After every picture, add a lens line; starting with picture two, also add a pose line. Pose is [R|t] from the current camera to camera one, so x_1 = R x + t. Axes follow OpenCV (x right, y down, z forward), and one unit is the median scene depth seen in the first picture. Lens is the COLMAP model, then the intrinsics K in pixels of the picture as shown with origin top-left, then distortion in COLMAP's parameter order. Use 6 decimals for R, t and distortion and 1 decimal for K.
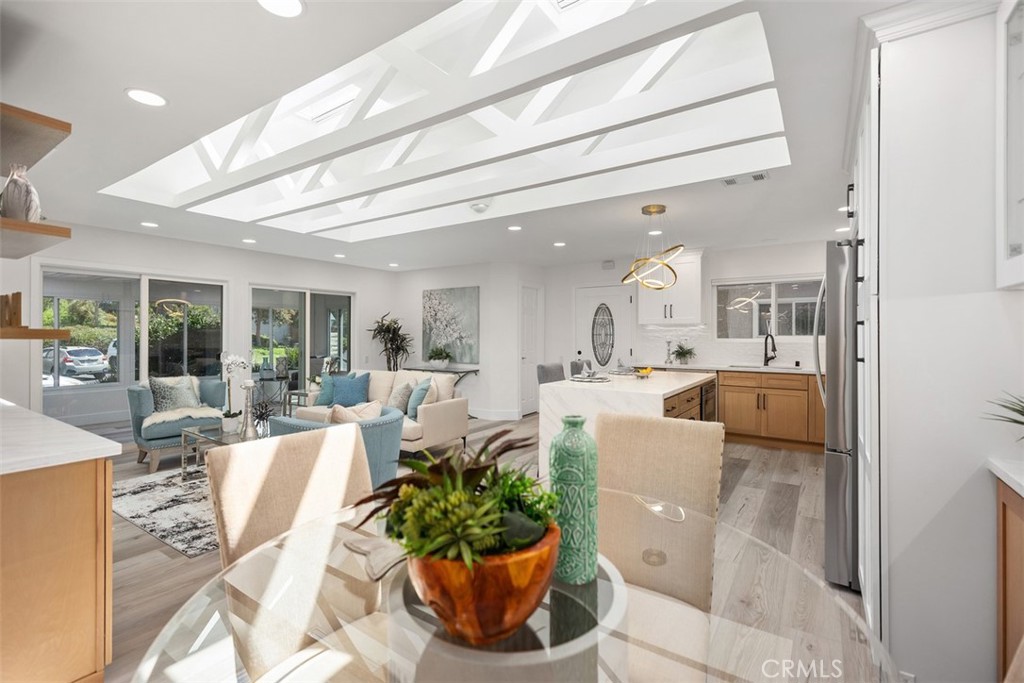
lens RADIAL K [[464.8, 0, 511.3], [0, 464.8, 336.9], [0, 0, 1]] dist [0.000084, 0.001208]
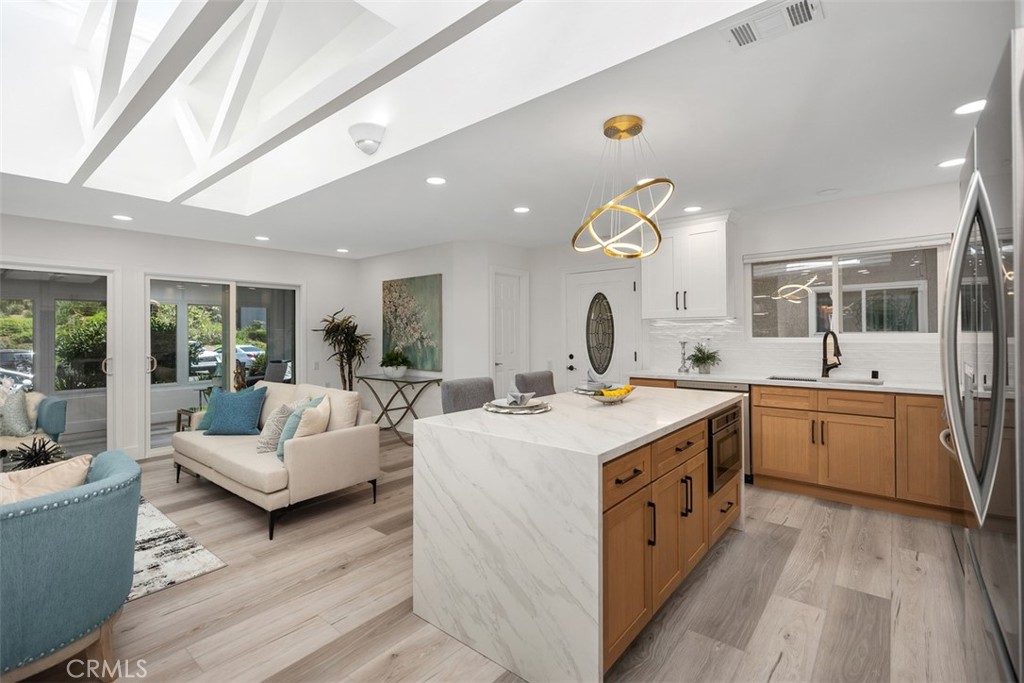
lens RADIAL K [[464.8, 0, 509.6], [0, 464.8, 332.4], [0, 0, 1]] dist [0.000084, 0.001208]
pose [[0.995014, -0.008394, -0.099377, 0.139196], [0.007638, 0.999939, -0.007992, -0.001690], [0.099438, 0.007193, 0.995018, 0.246037]]
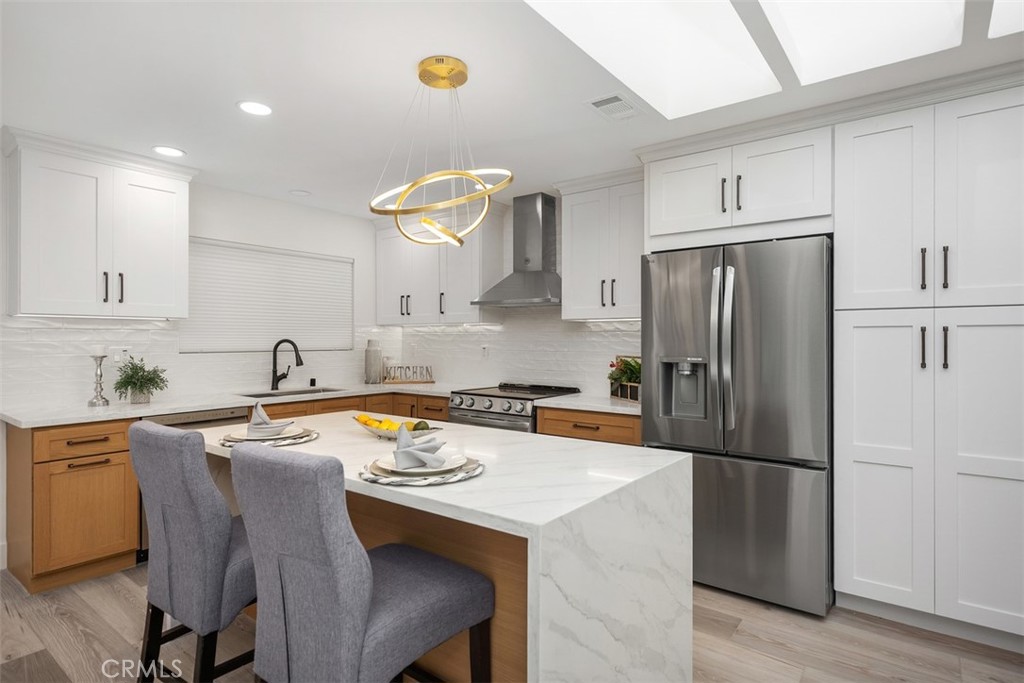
lens RADIAL K [[538.3, 0, 511.0], [0, 538.3, 340.9], [0, 0, 1]] dist [-0.001869, -0.000349]
pose [[0.064062, -0.002099, 0.997944, -0.144333], [0.005868, 0.999981, 0.001726, -0.003004], [-0.997929, 0.005746, 0.064073, 0.573156]]
